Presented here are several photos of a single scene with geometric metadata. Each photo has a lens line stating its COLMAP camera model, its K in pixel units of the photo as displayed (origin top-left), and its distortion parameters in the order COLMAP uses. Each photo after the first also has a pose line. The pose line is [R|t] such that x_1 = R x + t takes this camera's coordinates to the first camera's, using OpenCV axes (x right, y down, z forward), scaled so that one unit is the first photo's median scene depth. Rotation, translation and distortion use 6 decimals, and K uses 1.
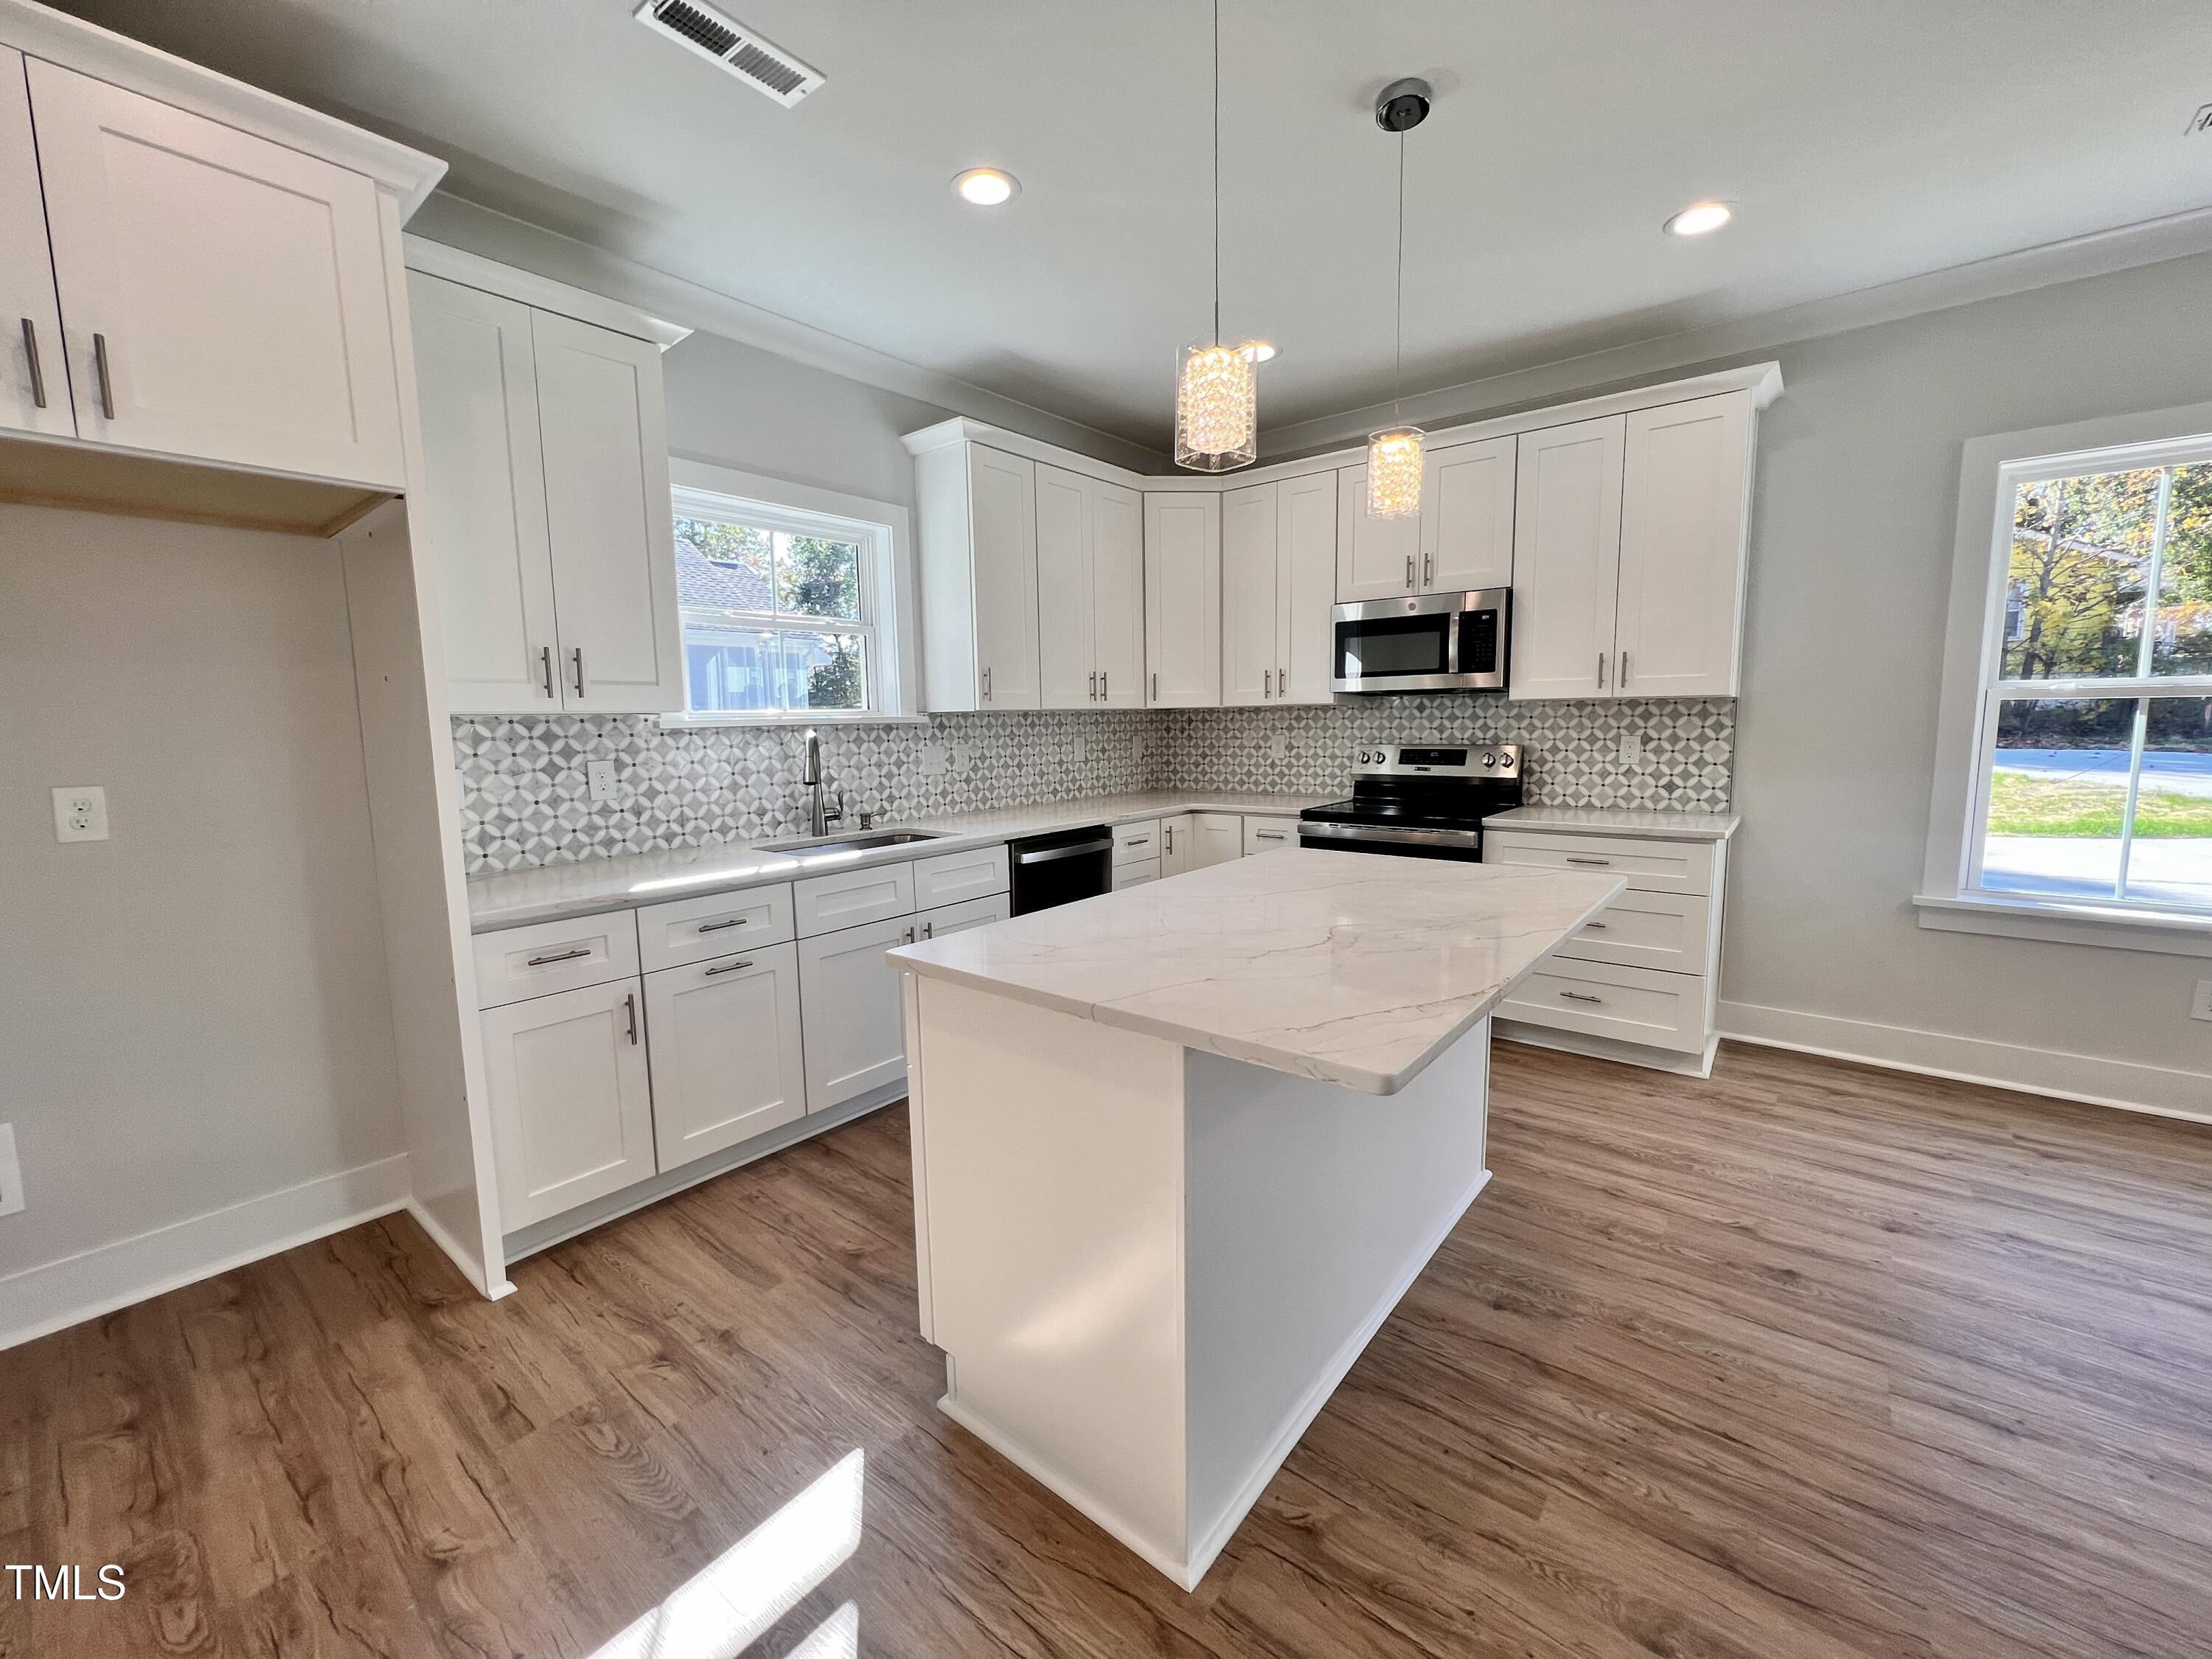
lens RADIAL K [[896.9, 0, 1108.0], [0, 896.9, 821.5], [0, 0, 1]] dist [-0.001074, 0.000227]
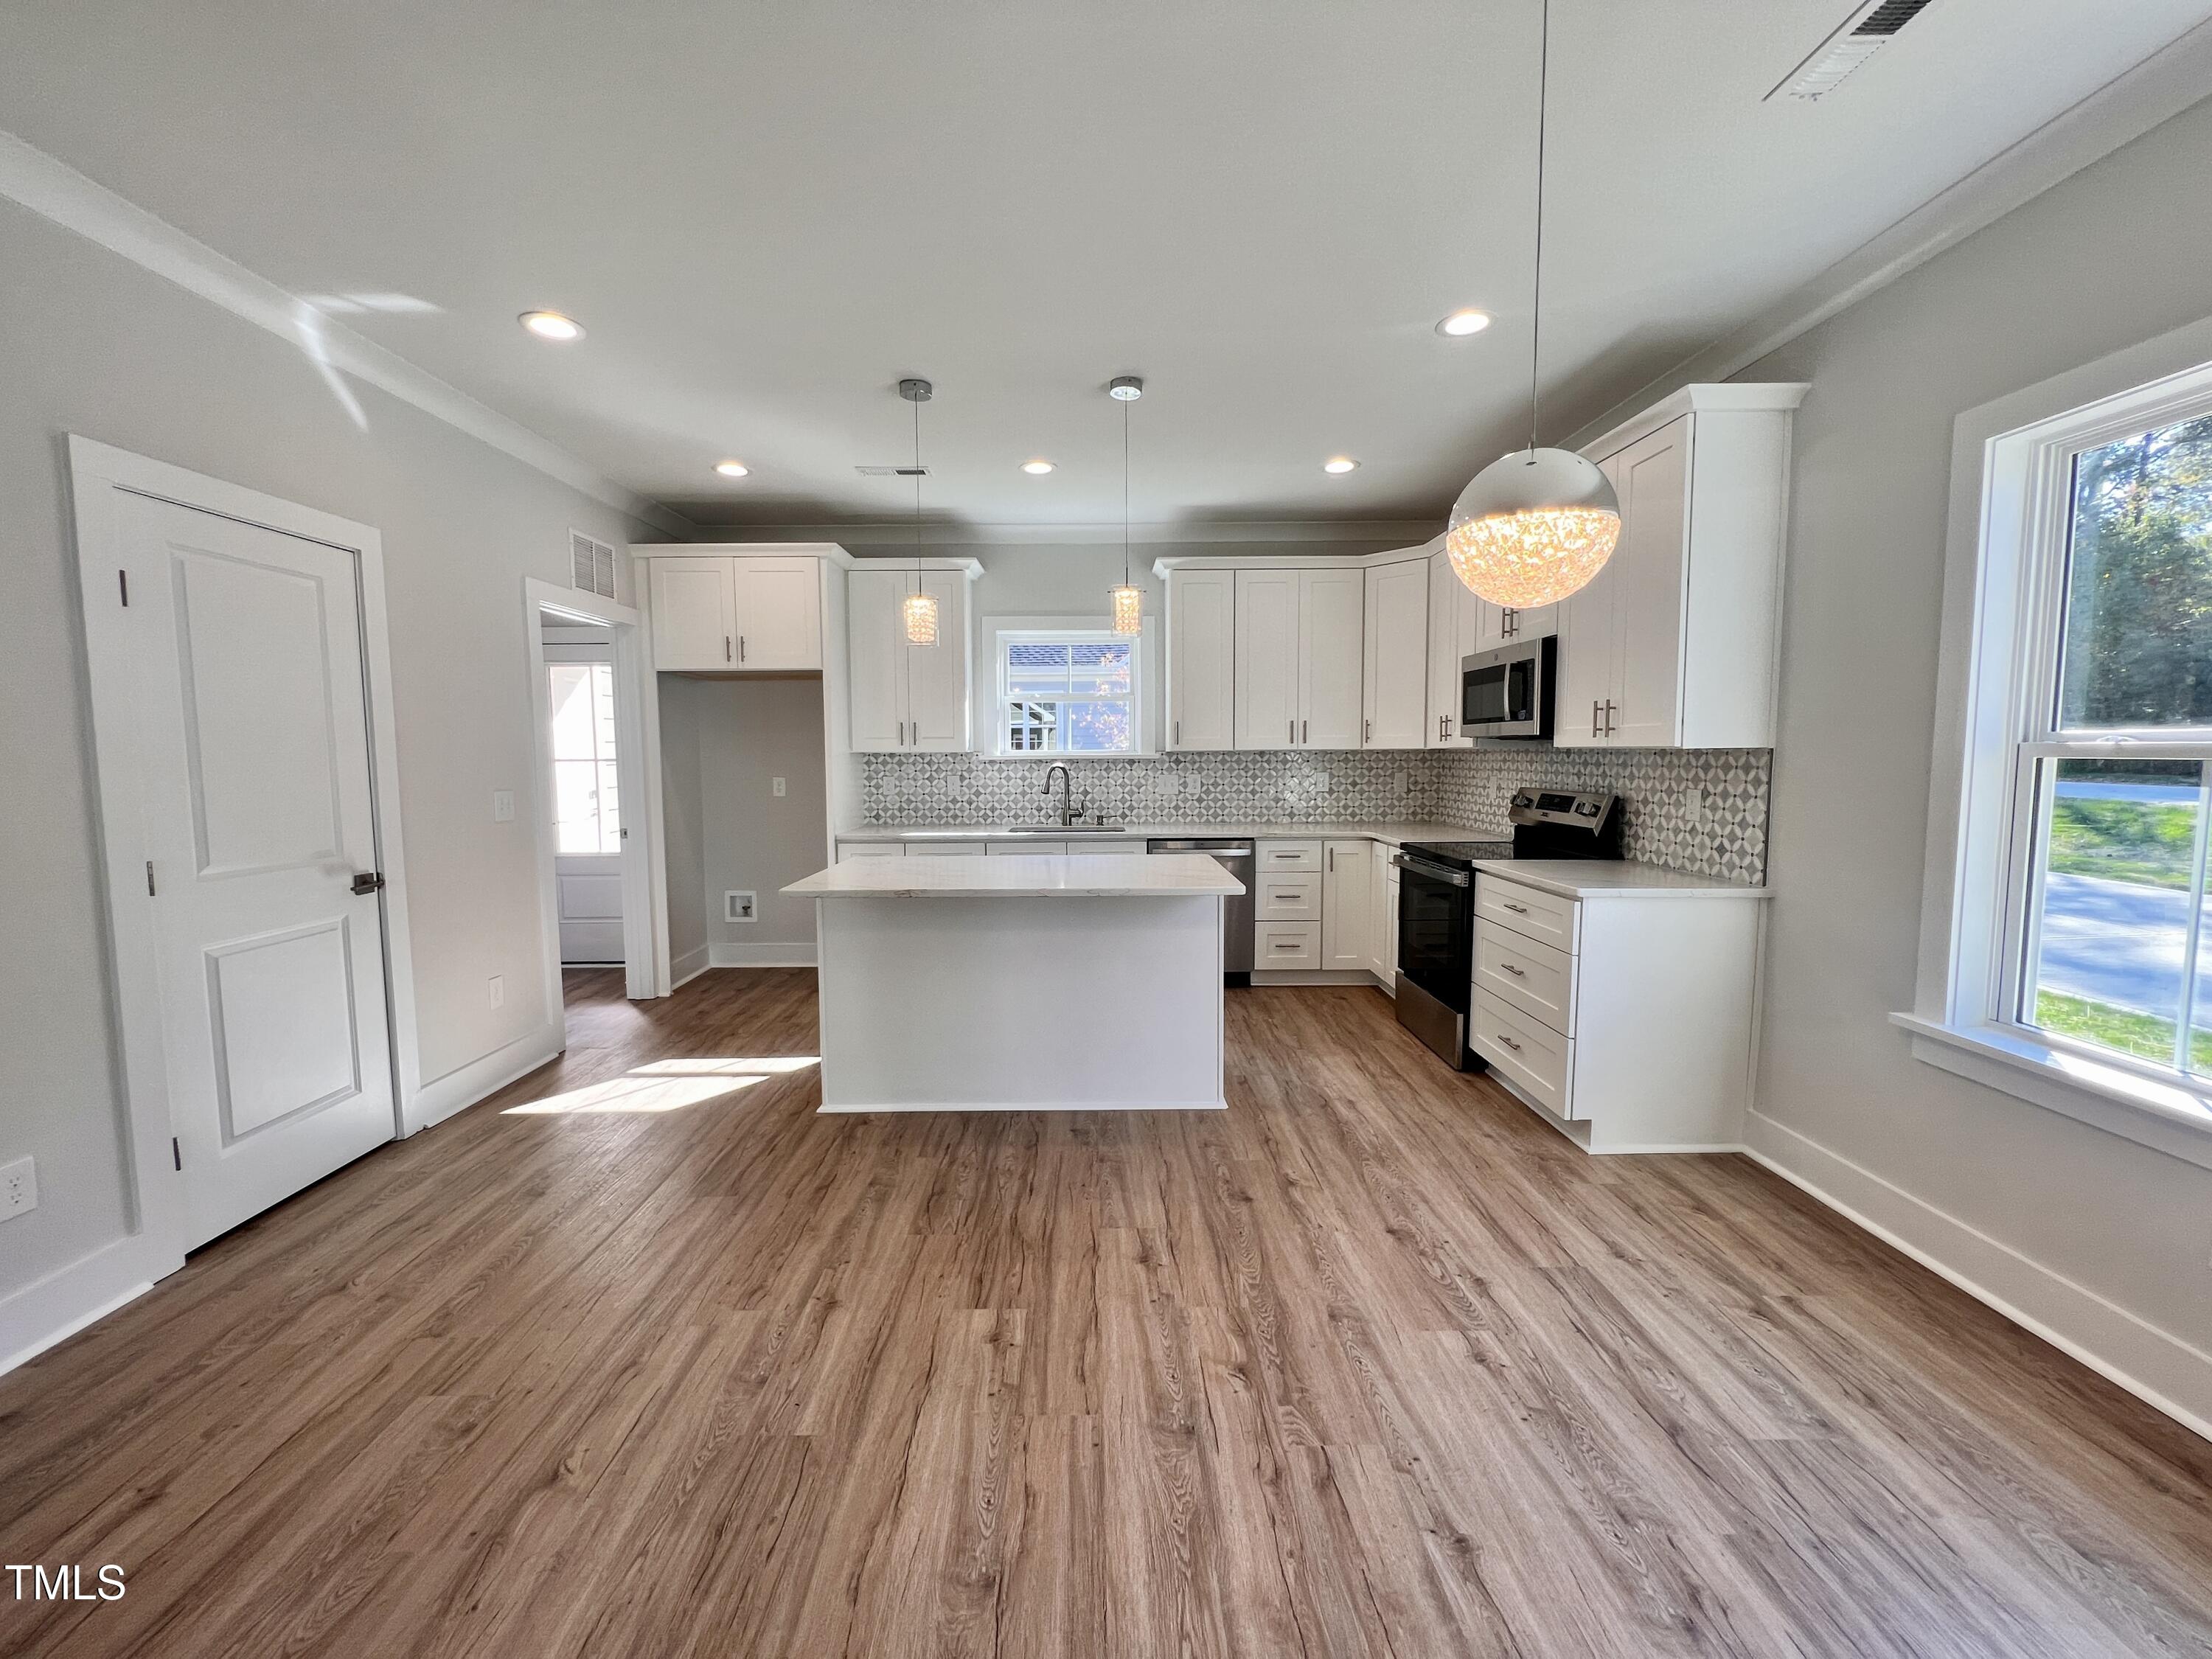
lens RADIAL K [[896.9, 0, 1090.3], [0, 896.9, 822.0], [0, 0, 1]] dist [-0.001074, 0.000227]
pose [[0.631993, 0.074558, -0.771379, 0.933147], [-0.095196, 0.995292, 0.018206, -0.023883], [0.769105, 0.061926, 0.636115, -0.019976]]
